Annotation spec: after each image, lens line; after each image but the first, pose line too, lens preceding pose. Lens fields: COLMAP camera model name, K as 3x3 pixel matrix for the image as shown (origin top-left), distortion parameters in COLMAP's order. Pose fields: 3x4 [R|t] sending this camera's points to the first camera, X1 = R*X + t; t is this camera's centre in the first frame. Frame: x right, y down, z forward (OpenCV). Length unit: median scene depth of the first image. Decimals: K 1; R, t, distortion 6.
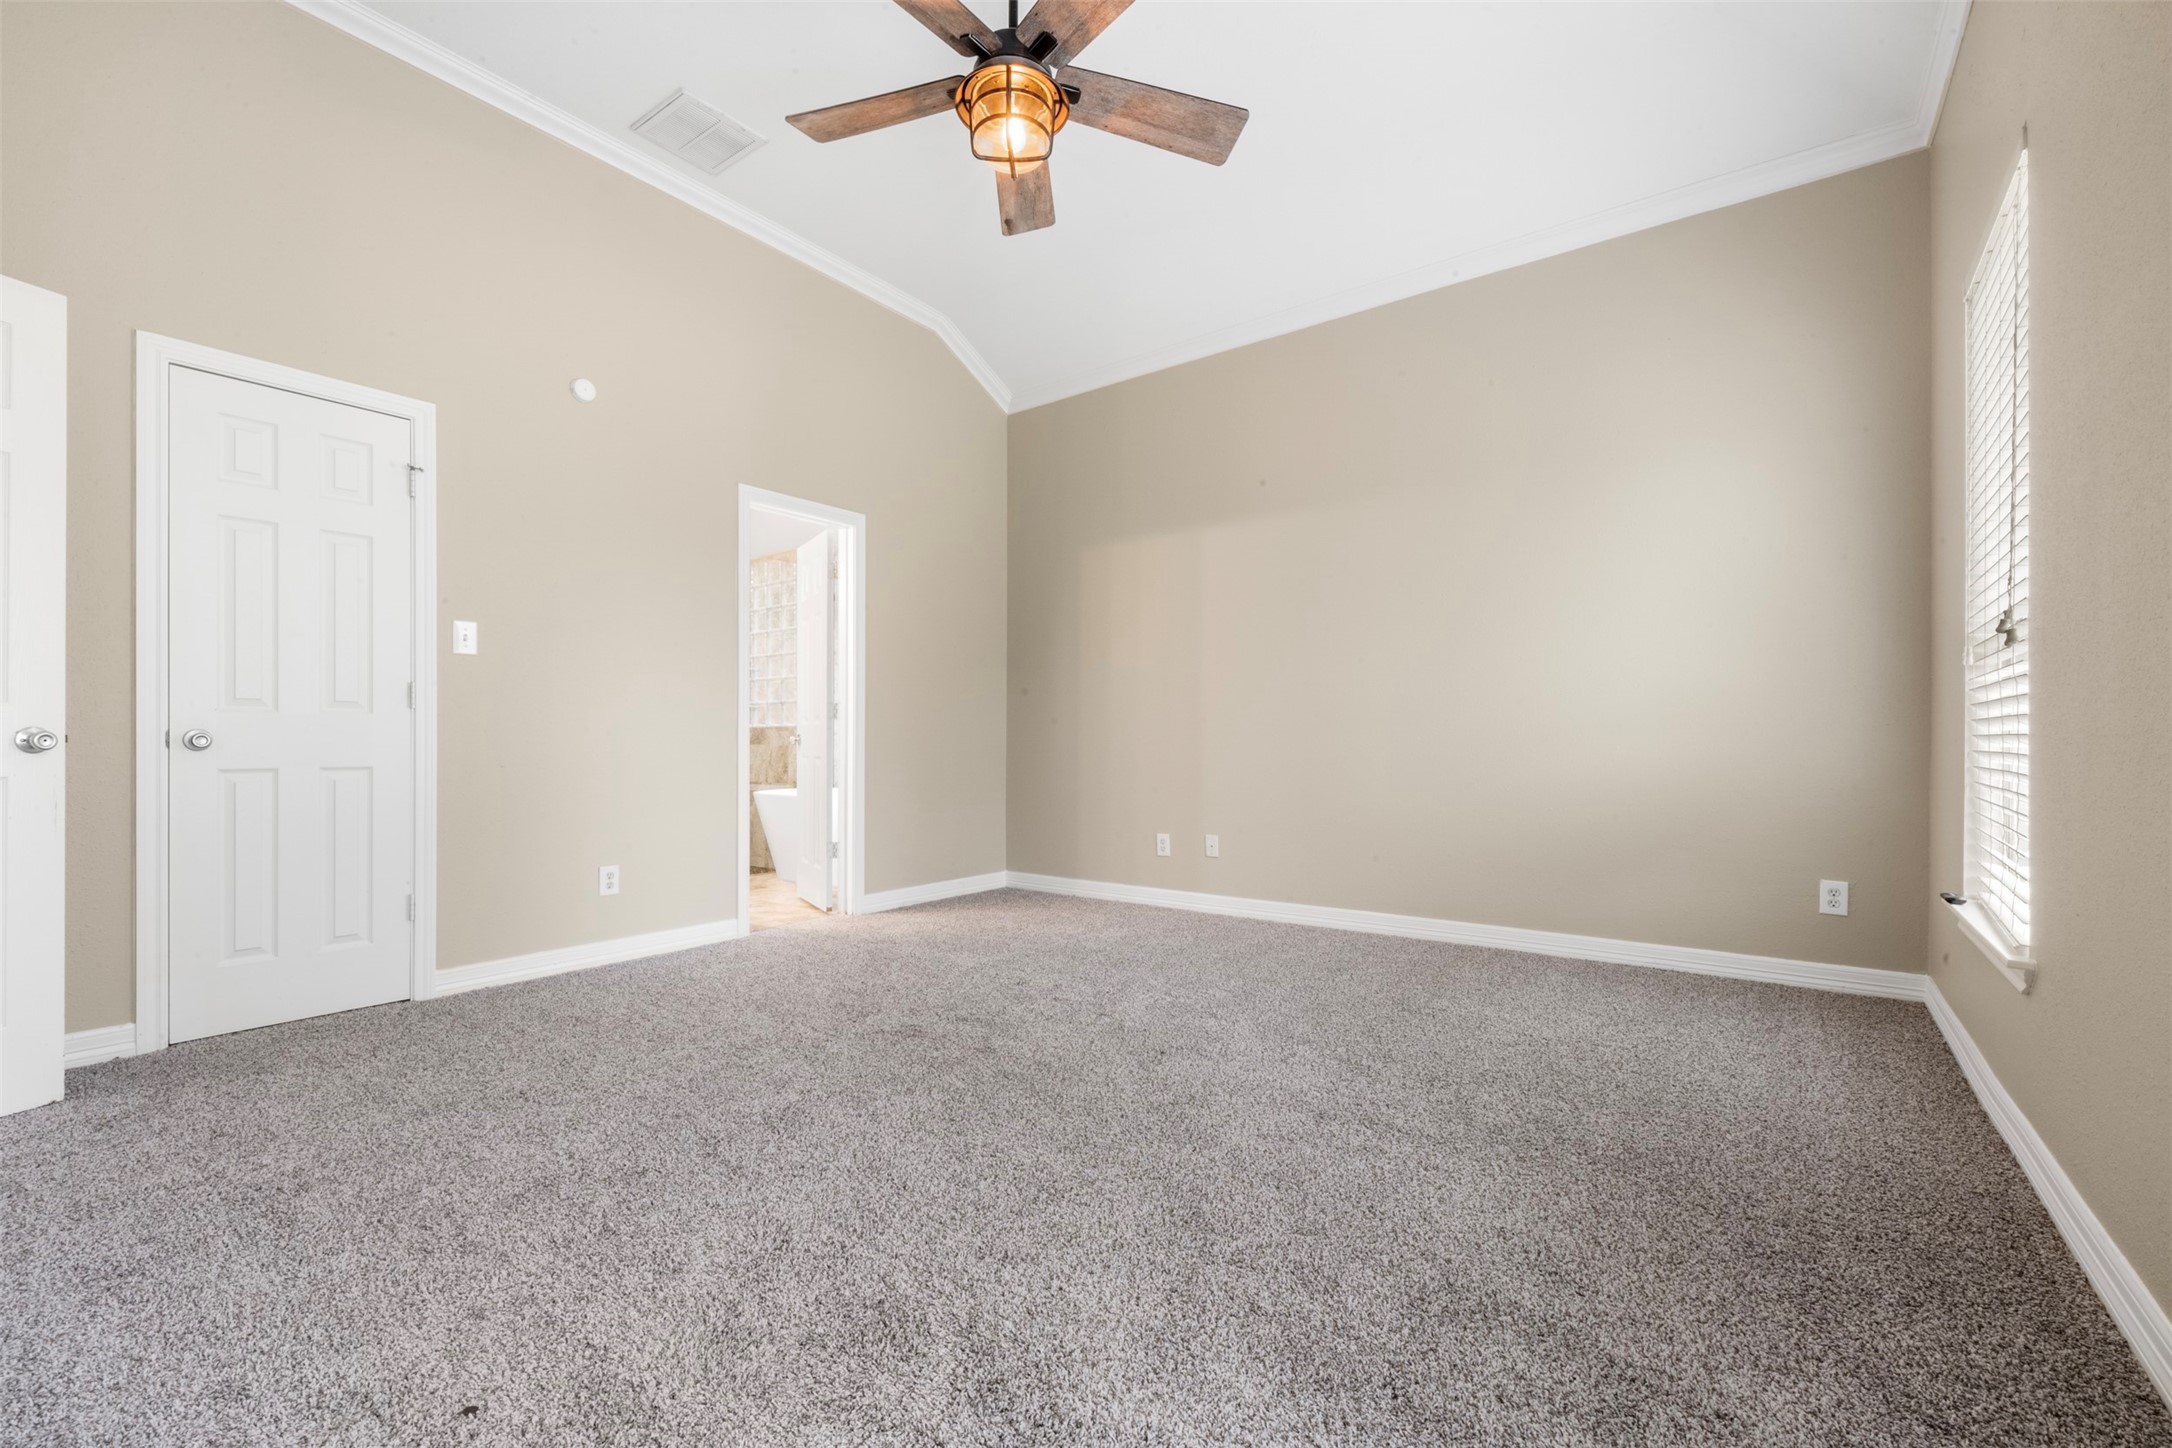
lens RADIAL K [[918.1, 0, 1068.0], [0, 918.1, 731.3], [0, 0, 1]] dist [0.001936, -0.000751]
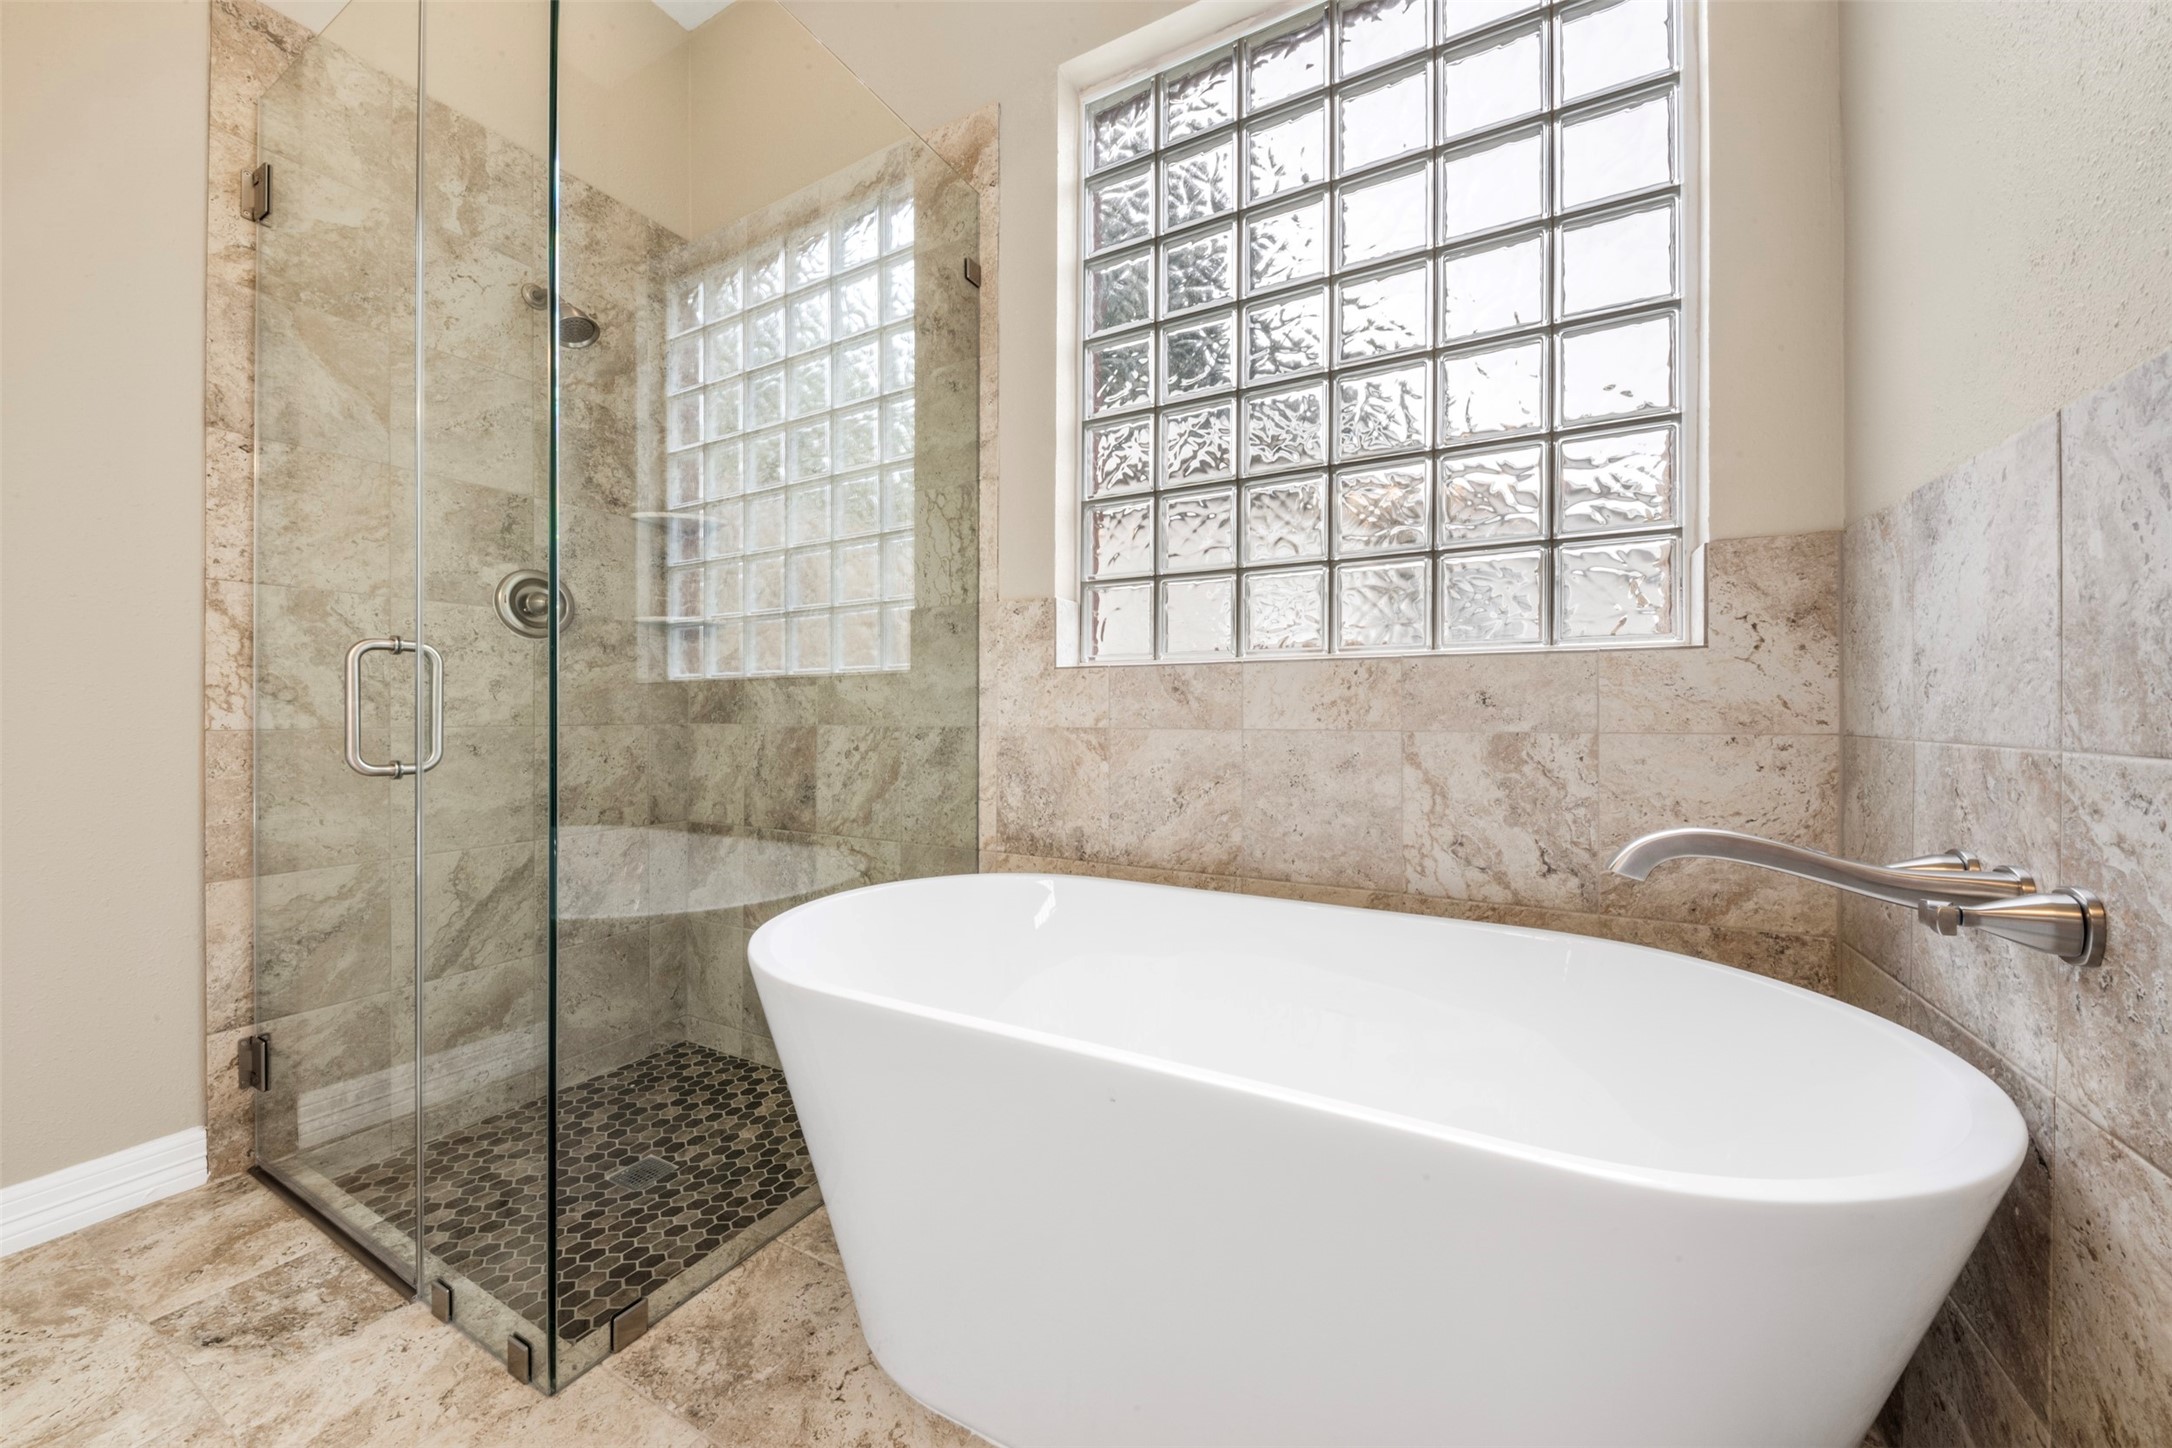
lens RADIAL K [[786.7, 0, 1081.9], [0, 786.7, 710.0], [0, 0, 1]] dist [0.001574, -0.003048]
pose [[0.989730, -0.006631, 0.142794, -0.240047], [0.007313, 0.999964, -0.004253, 0.011117], [-0.142761, 0.005253, 0.989743, 0.668161]]
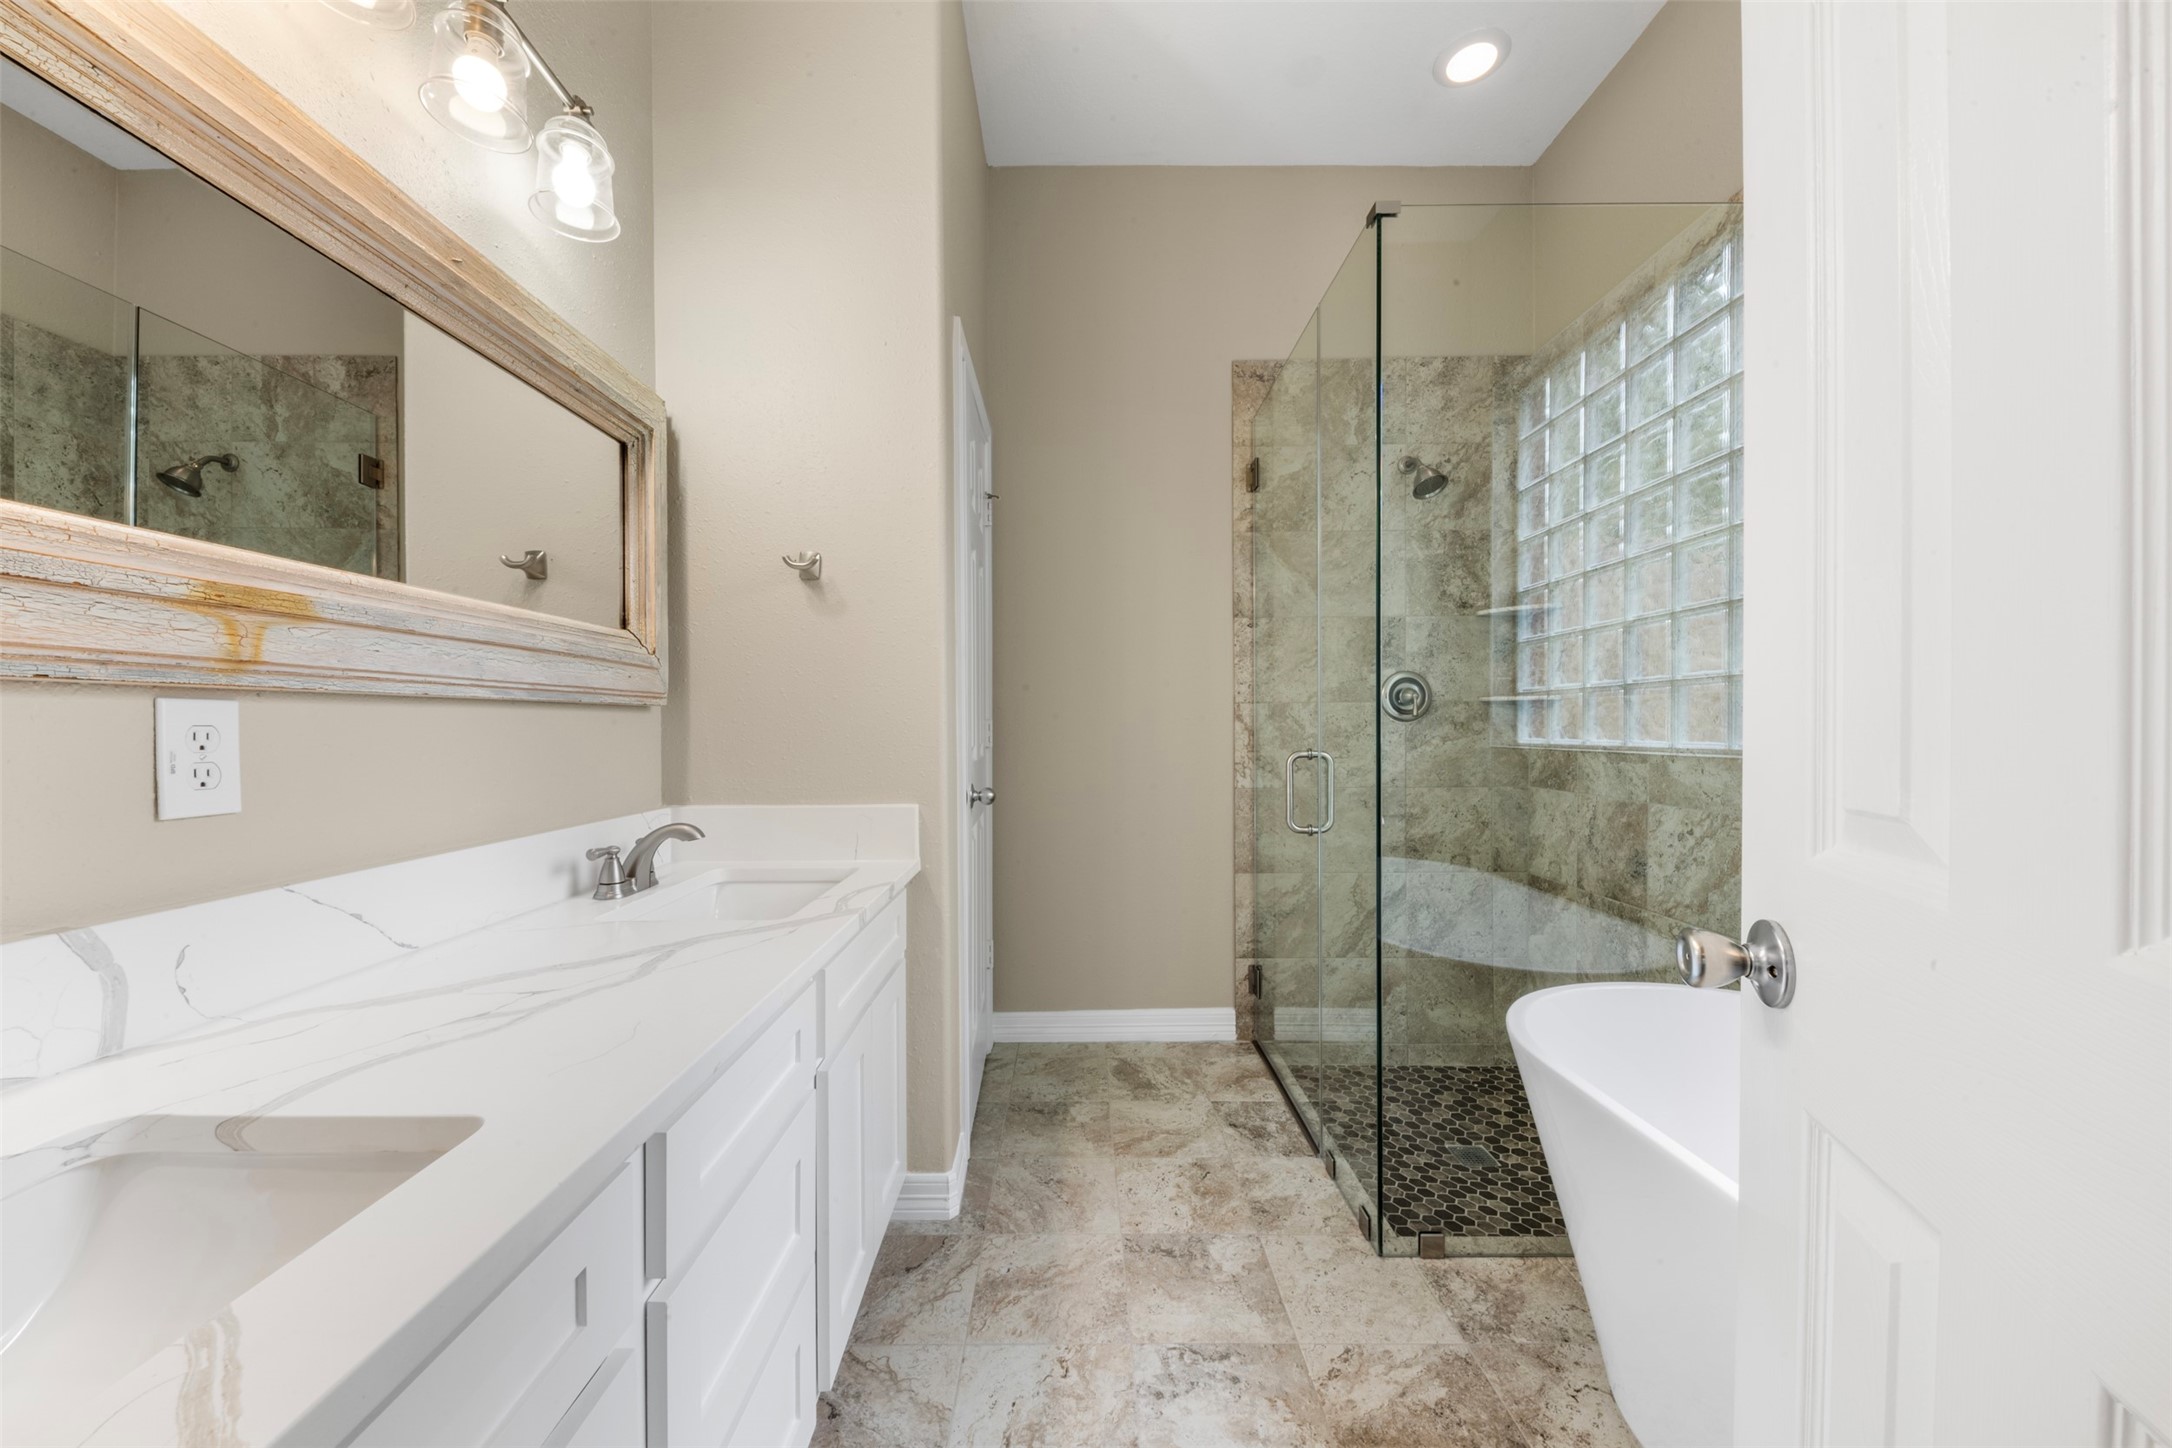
lens RADIAL K [[786.7, 0, 1067.8], [0, 786.7, 723.7], [0, 0, 1]] dist [0.001574, -0.003048]
pose [[0.600331, -0.004161, -0.799741, -0.190461], [0.004929, 0.999987, -0.001503, -0.015561], [0.799737, -0.003039, 0.600343, 0.620845]]
